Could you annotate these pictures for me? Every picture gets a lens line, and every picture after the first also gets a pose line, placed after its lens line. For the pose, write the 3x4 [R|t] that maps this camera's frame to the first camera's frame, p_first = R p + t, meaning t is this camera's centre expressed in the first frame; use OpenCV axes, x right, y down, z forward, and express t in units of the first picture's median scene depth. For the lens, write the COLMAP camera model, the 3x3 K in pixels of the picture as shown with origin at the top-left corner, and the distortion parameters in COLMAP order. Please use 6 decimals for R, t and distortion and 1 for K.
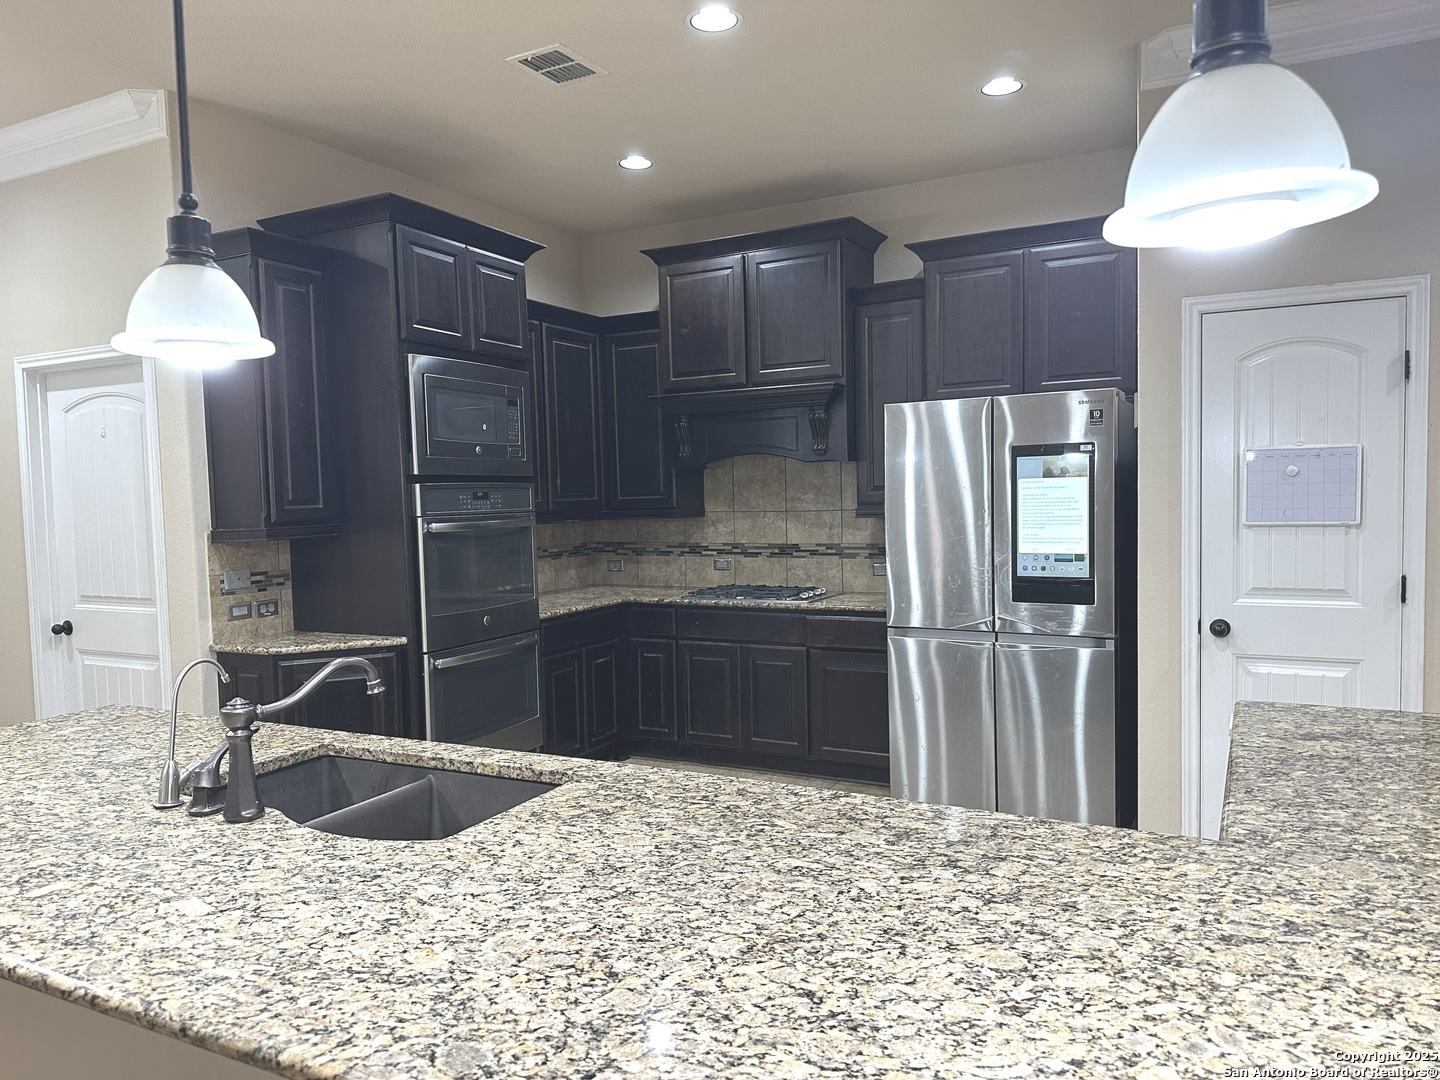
lens RADIAL K [[1004.2, 0, 722.2], [0, 1004.2, 543.6], [0, 0, 1]] dist [0.064205, -0.080318]
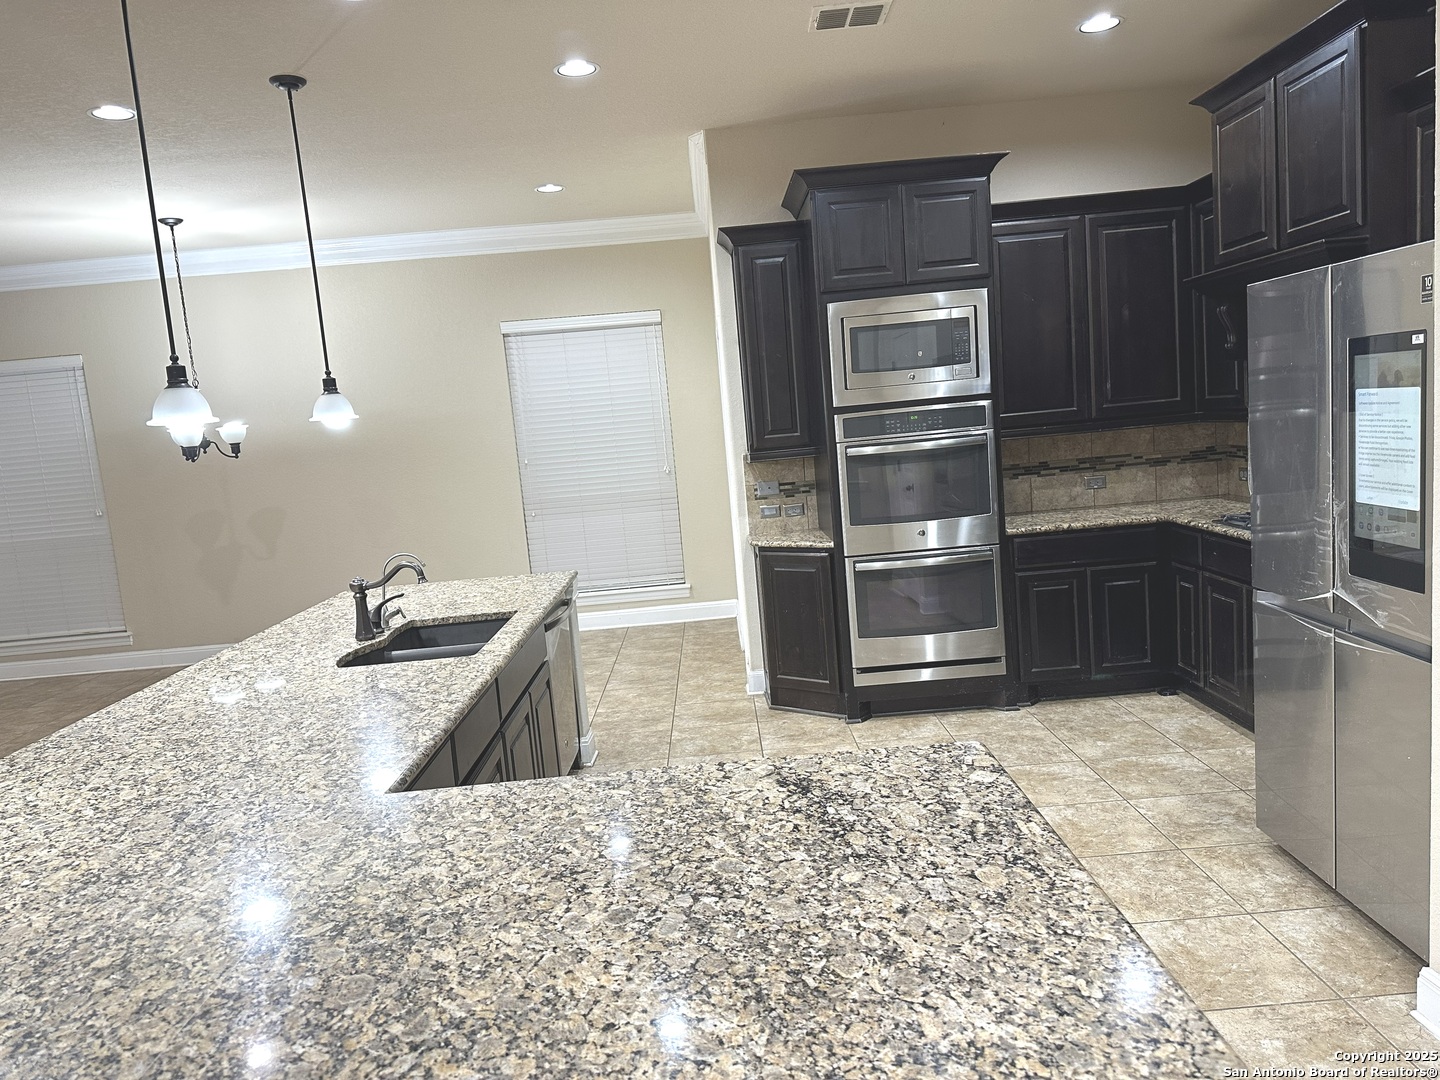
lens RADIAL K [[1004.2, 0, 722.2], [0, 1004.2, 543.6], [0, 0, 1]] dist [0.064205, -0.080318]
pose [[0.478010, 0.091890, -0.873535, 0.543004], [0.027755, 0.992436, 0.119586, -0.043092], [0.877916, -0.081408, 0.471843, 0.255577]]
